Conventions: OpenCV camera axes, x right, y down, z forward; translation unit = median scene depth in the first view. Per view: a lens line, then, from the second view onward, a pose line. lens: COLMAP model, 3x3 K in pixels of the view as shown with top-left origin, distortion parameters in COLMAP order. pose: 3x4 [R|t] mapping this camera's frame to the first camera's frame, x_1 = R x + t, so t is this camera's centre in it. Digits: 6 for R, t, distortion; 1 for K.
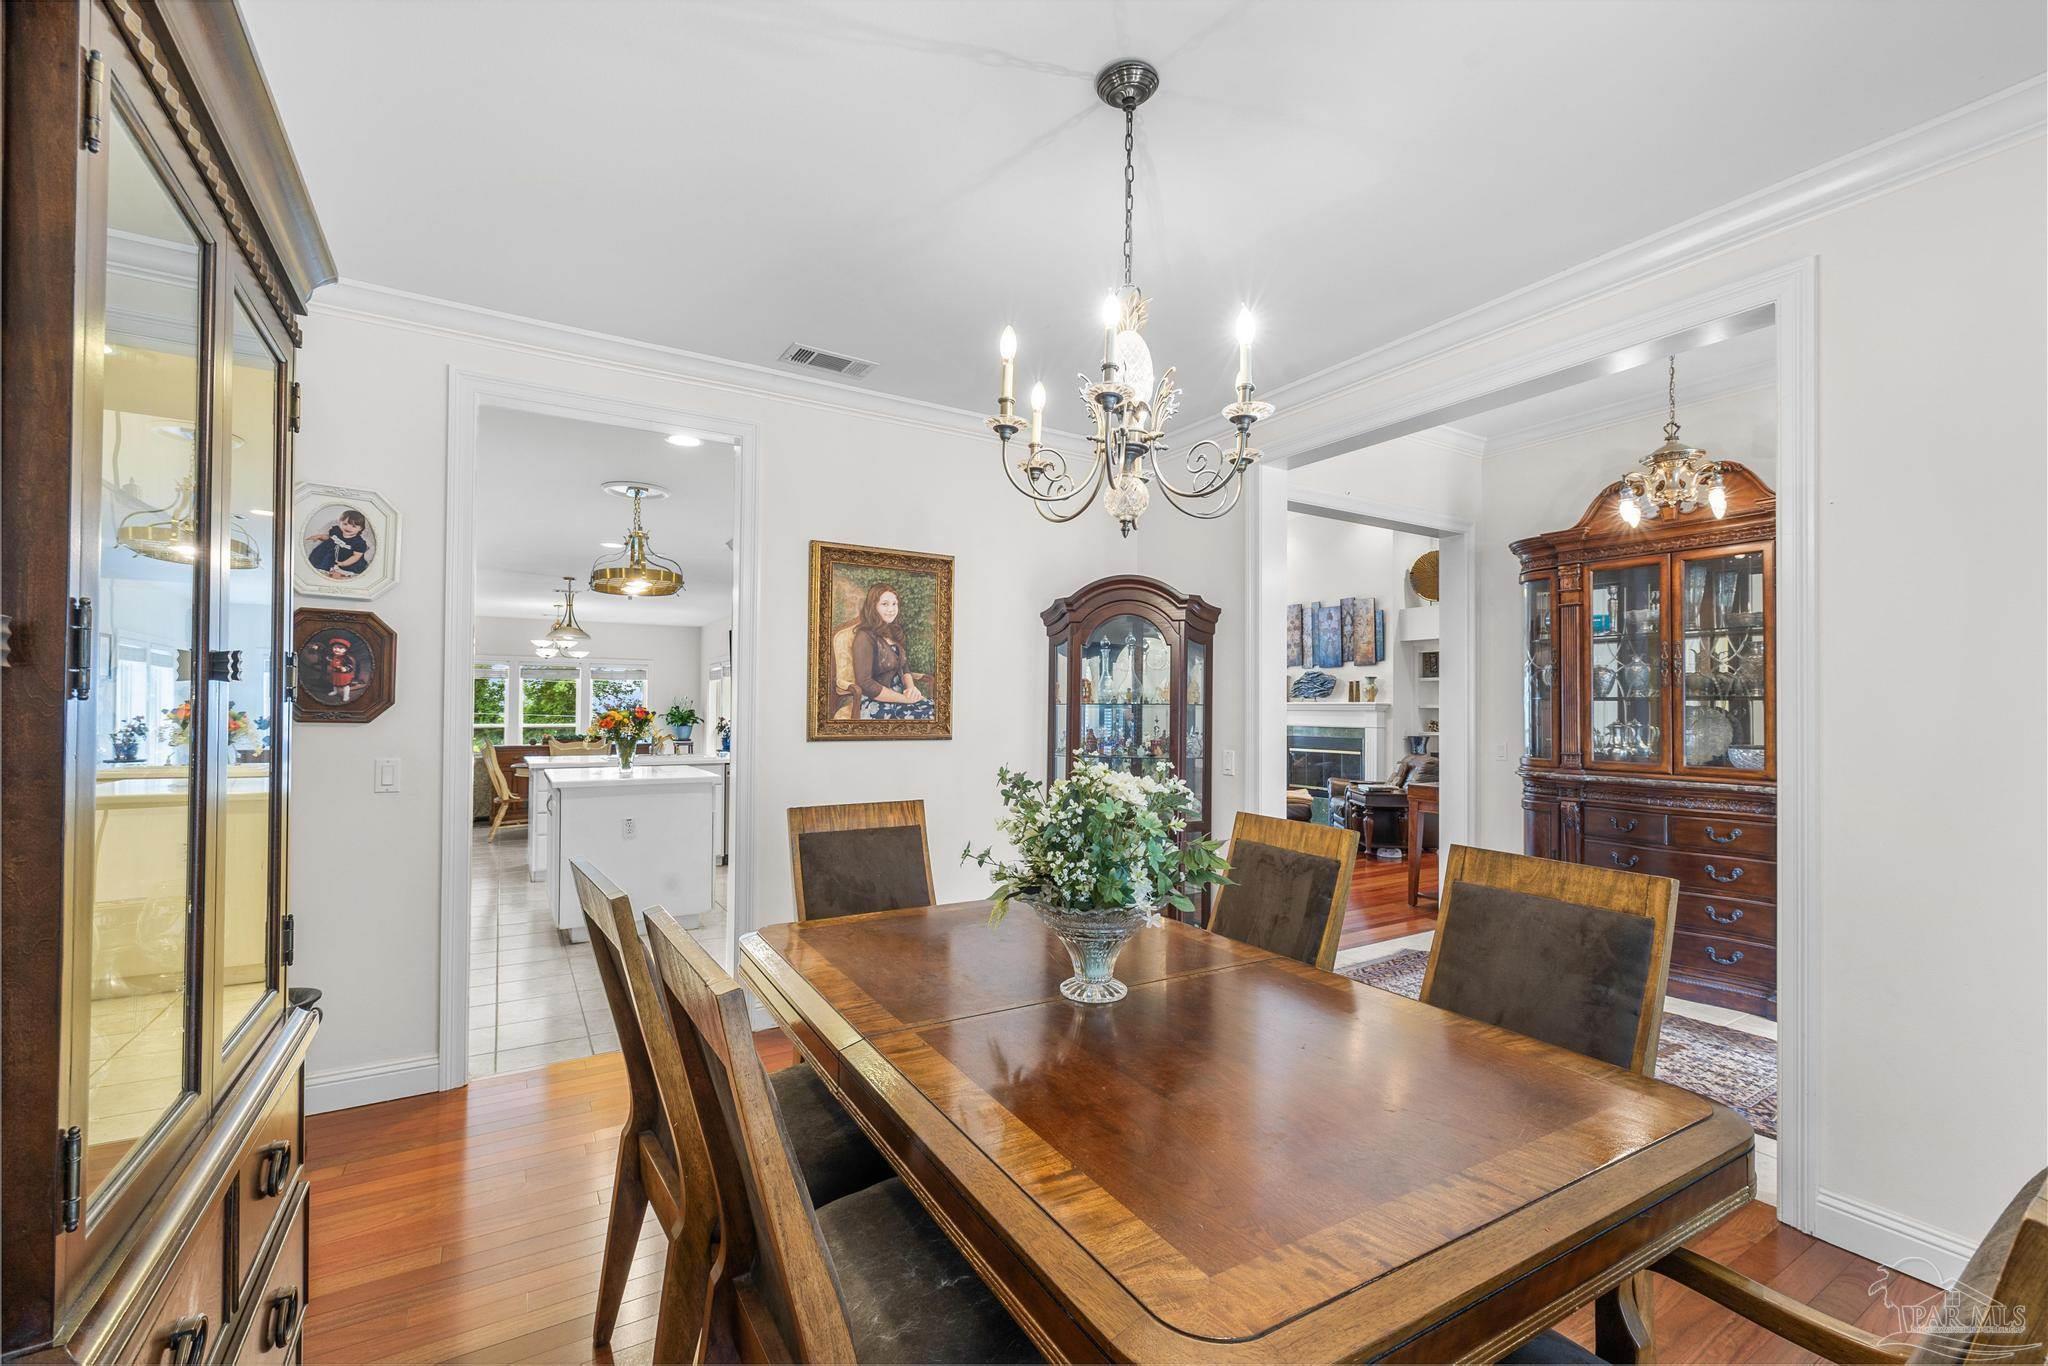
lens RADIAL K [[878.5, 0, 1019.0], [0, 878.5, 706.3], [0, 0, 1]] dist [-0.001035, 0.000223]
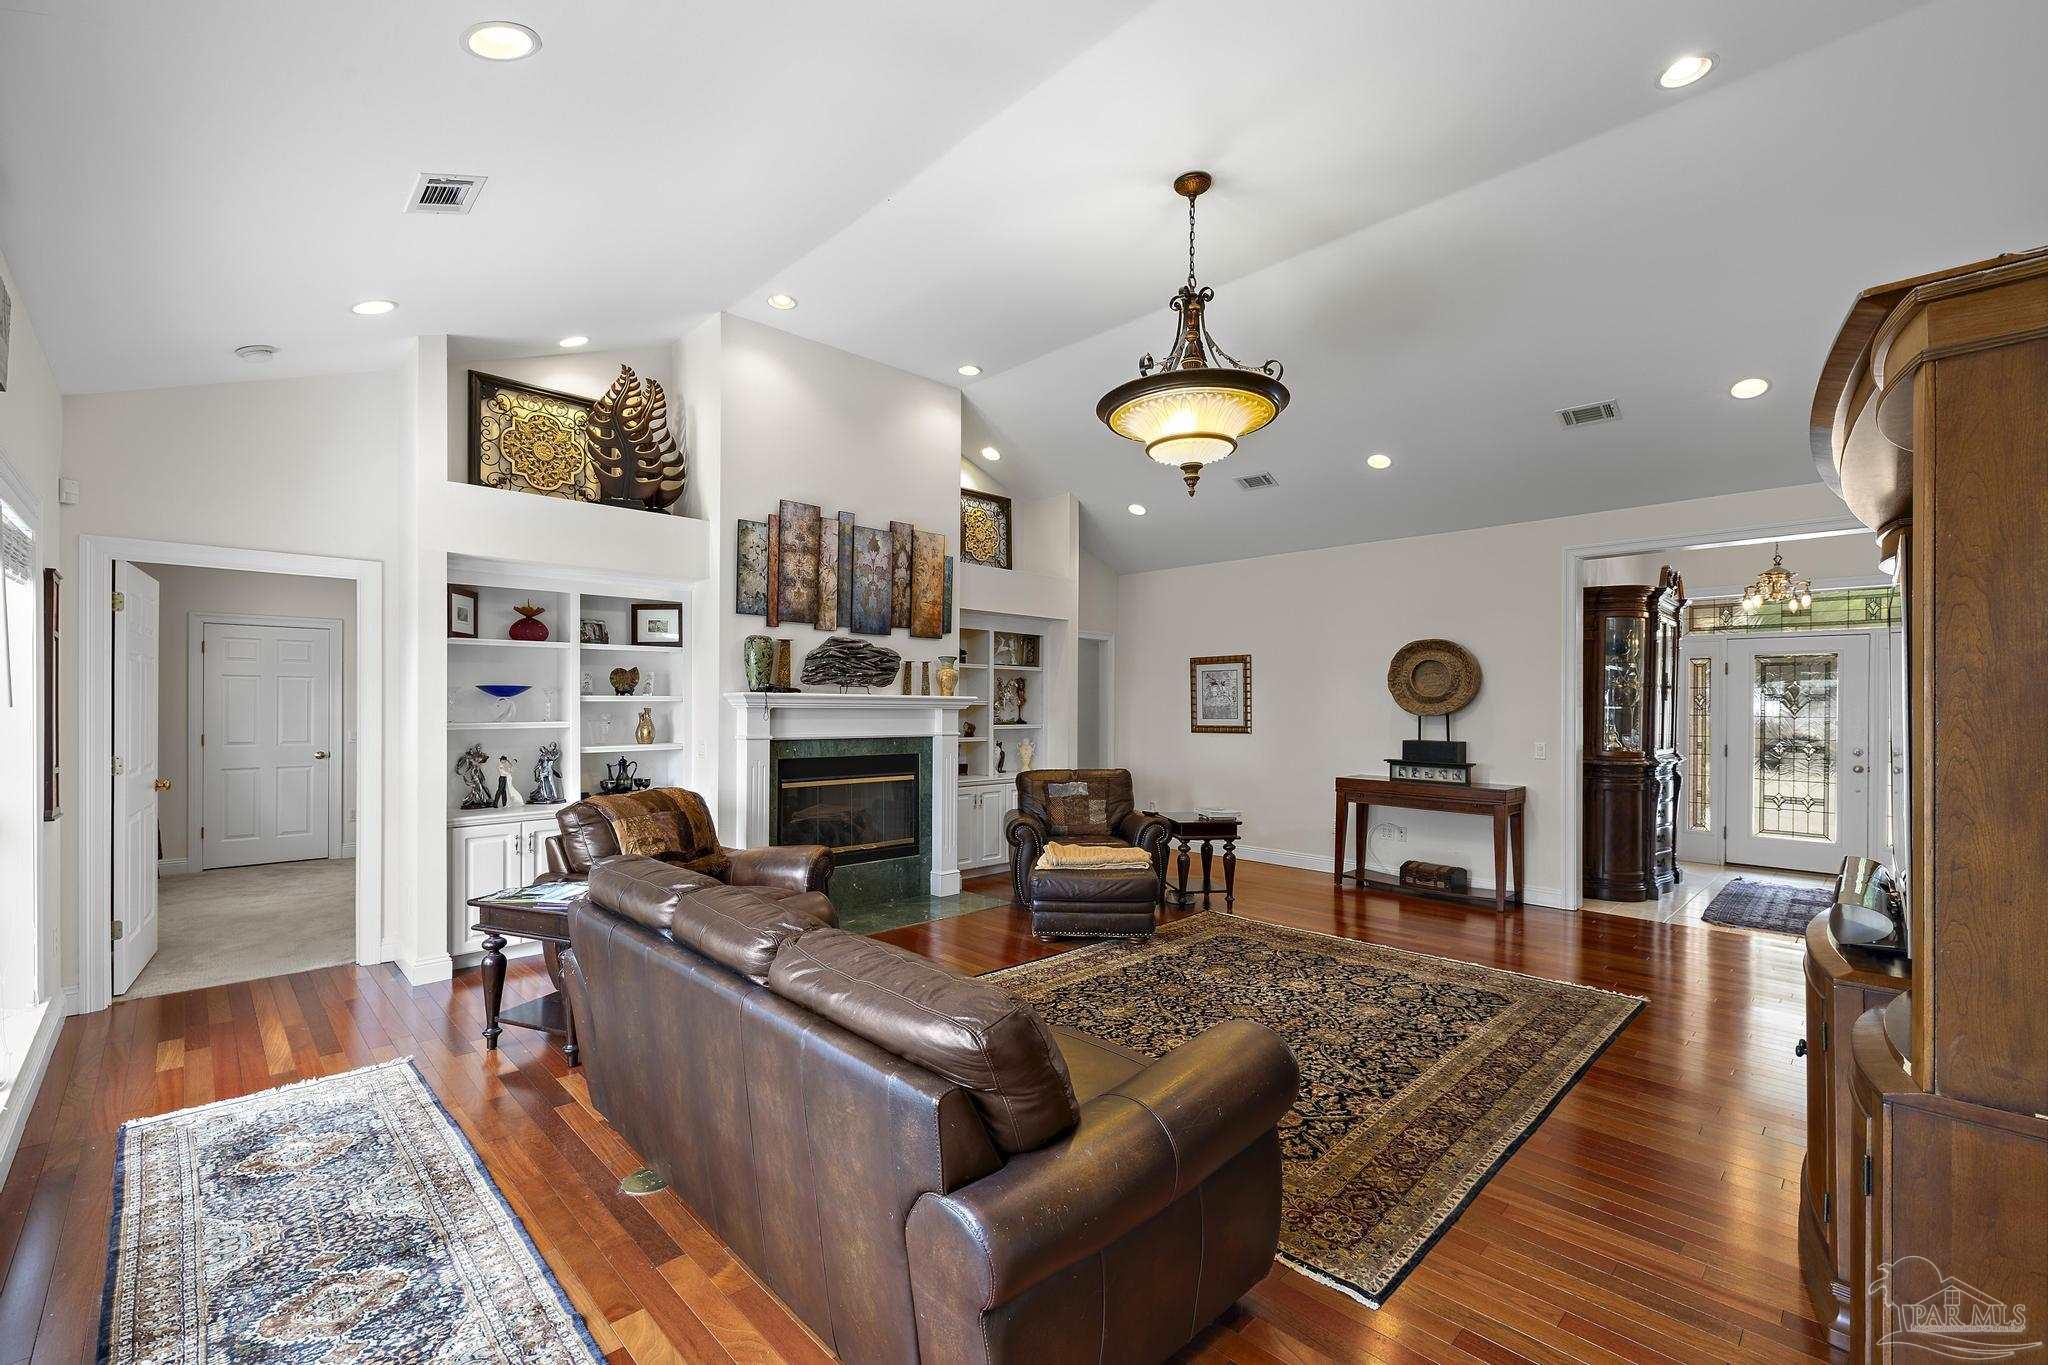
lens RADIAL K [[878.5, 0, 1019.0], [0, 878.5, 705.8], [0, 0, 1]] dist [-0.001035, 0.000223]
pose [[-0.239525, -0.004746, 0.970879, -0.234897], [-0.010632, 0.999941, 0.002265, 0.000367], [-0.970832, -0.009779, -0.239561, 1.080775]]
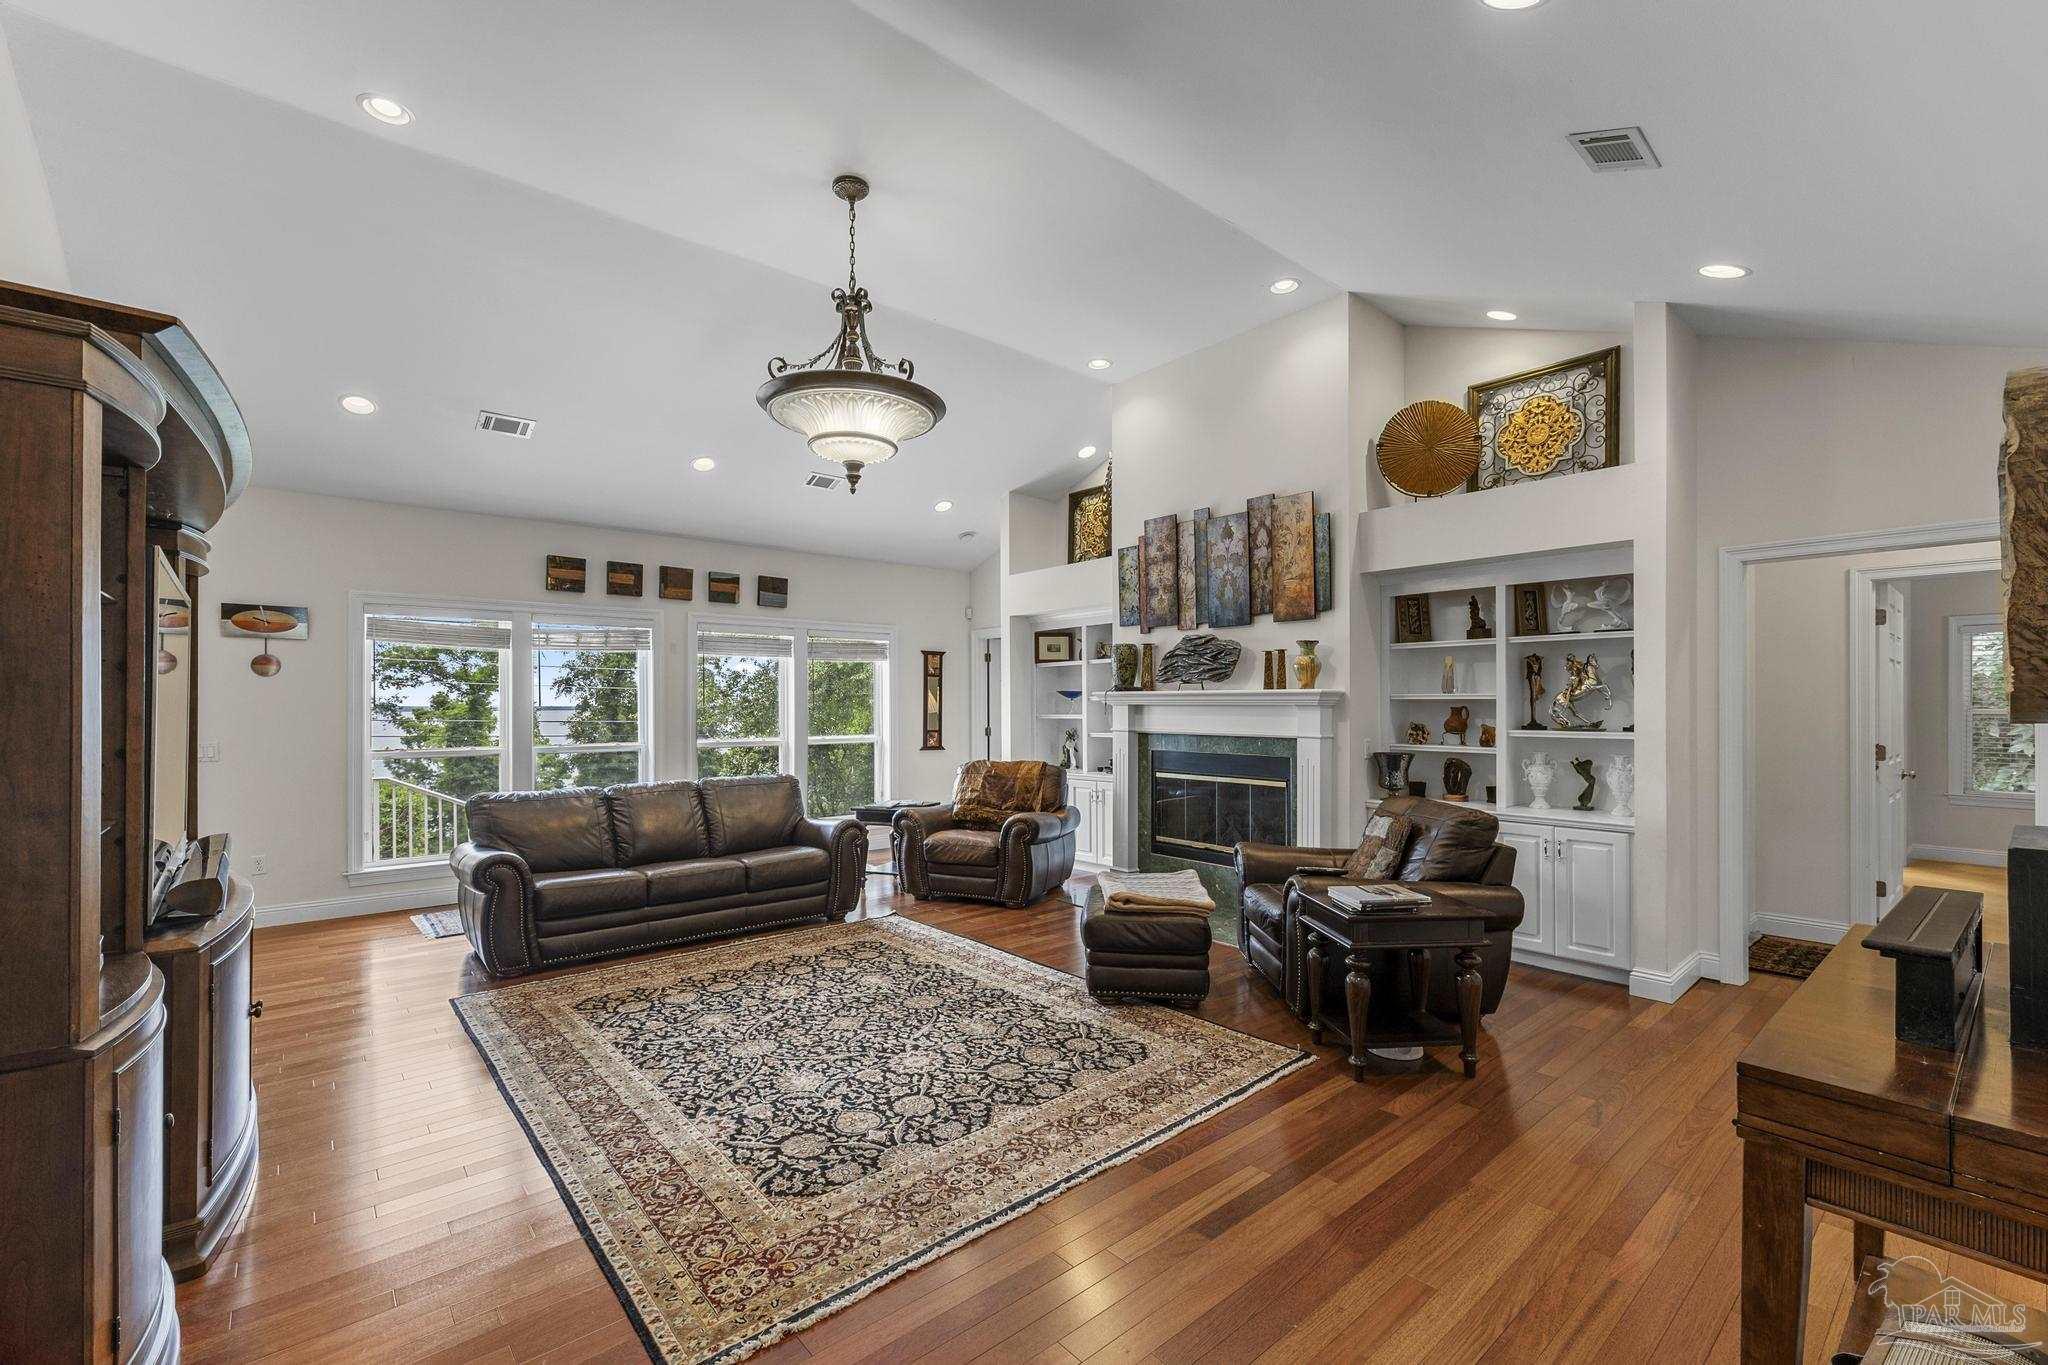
lens RADIAL K [[878.5, 0, 1019.0], [0, 878.5, 705.8], [0, 0, 1]] dist [-0.001035, 0.000223]
pose [[0.987551, -0.007324, 0.157130, 0.144616], [0.006319, 0.999956, 0.006898, 0.000495], [-0.157174, -0.005820, 0.987554, 0.498505]]
